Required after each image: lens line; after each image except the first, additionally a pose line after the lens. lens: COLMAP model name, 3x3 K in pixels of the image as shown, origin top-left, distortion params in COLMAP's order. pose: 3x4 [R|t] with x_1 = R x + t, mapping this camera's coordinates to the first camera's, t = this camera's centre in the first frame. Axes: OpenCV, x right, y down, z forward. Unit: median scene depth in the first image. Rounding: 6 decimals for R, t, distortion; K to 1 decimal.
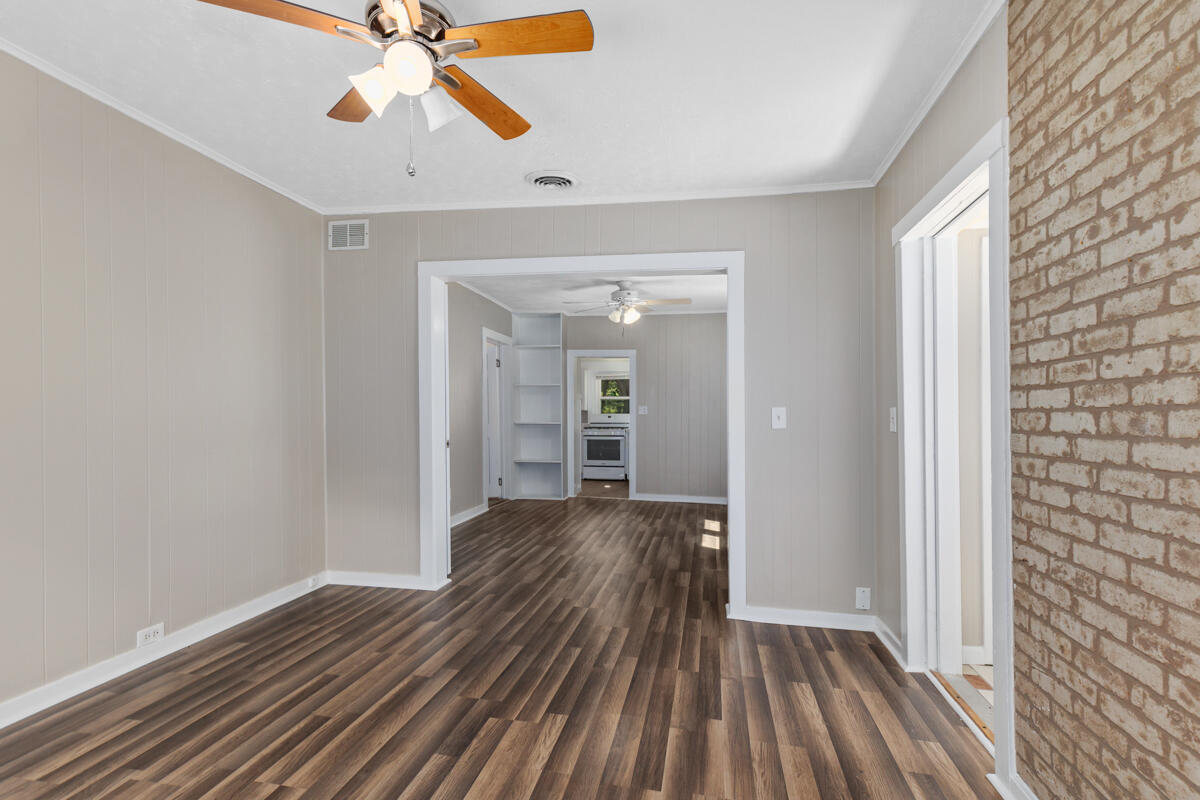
lens RADIAL K [[547.6, 0, 595.5], [0, 547.6, 414.0], [0, 0, 1]] dist [0.004755, -0.002137]
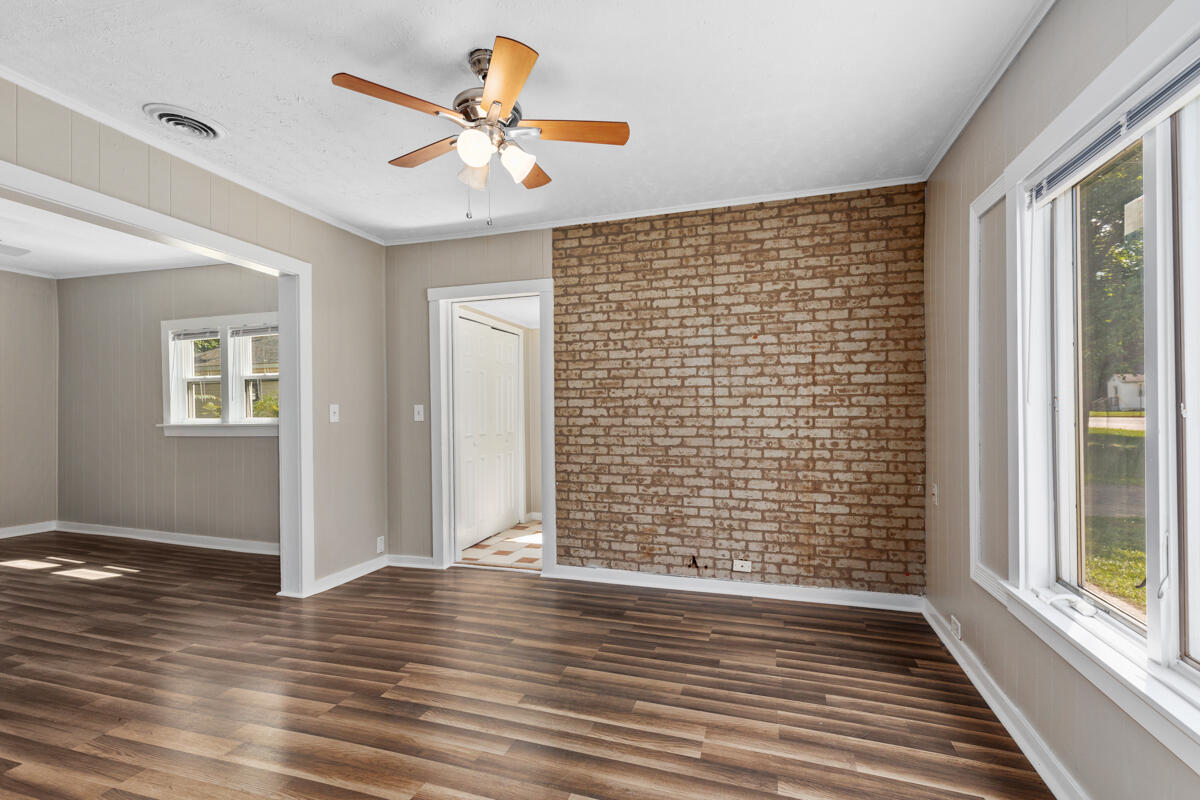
lens RADIAL K [[547.6, 0, 604.9], [0, 547.6, 404.7], [0, 0, 1]] dist [0.004755, -0.002137]
pose [[0.100058, -0.000797, 0.994981, -1.152410], [0.004167, 0.999991, 0.000382, -0.013905], [-0.994973, 0.004108, 0.100061, 0.432673]]
